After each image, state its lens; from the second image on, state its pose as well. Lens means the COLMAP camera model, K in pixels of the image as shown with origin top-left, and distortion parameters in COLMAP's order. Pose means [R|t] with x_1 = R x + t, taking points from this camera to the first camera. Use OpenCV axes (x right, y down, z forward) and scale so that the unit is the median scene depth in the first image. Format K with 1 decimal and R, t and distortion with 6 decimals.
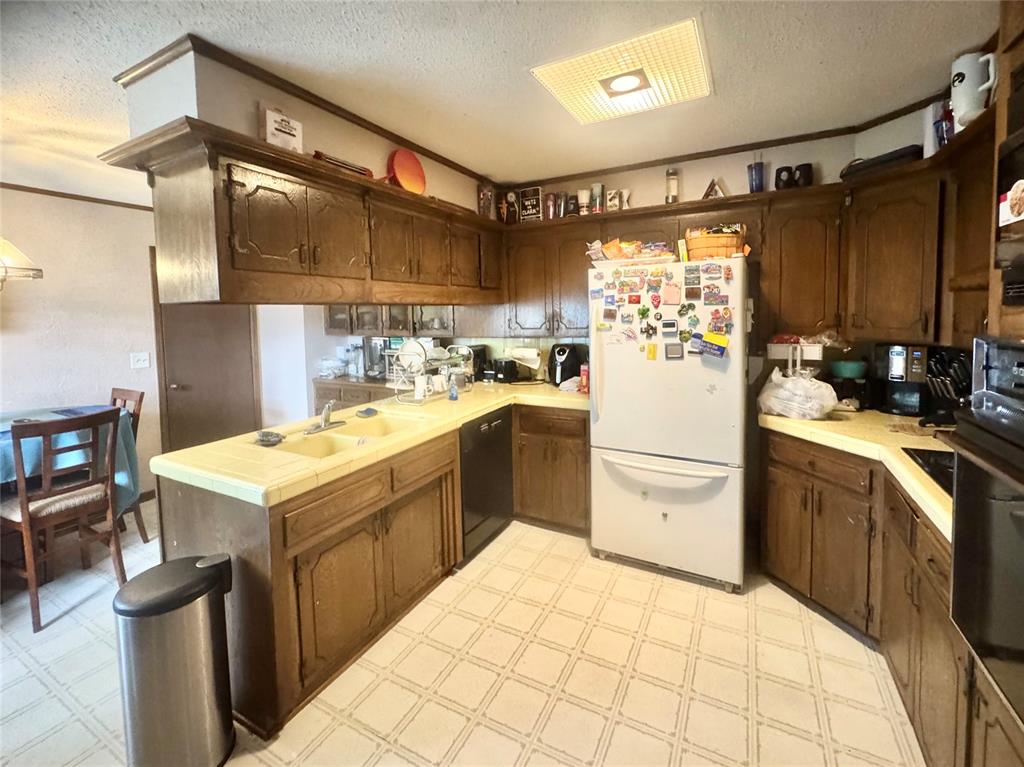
lens RADIAL K [[432.6, 0, 496.4], [0, 432.6, 338.8], [0, 0, 1]] dist [0.000034, 0.000184]
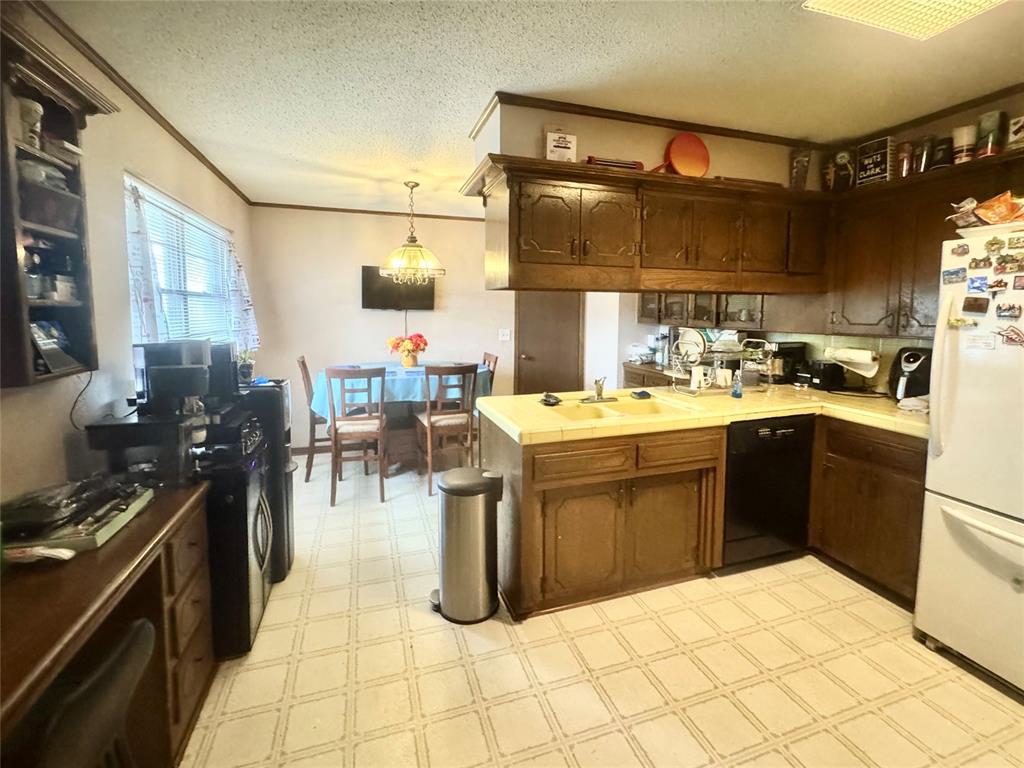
lens RADIAL K [[435.8, 0, 519.6], [0, 435.8, 342.1], [0, 0, 1]] dist [-0.001006, 0.000152]
pose [[0.744370, 0.073888, -0.663667, 0.188521], [-0.060017, 0.997240, 0.043710, 0.014472], [0.665064, 0.007295, 0.746750, 0.009584]]
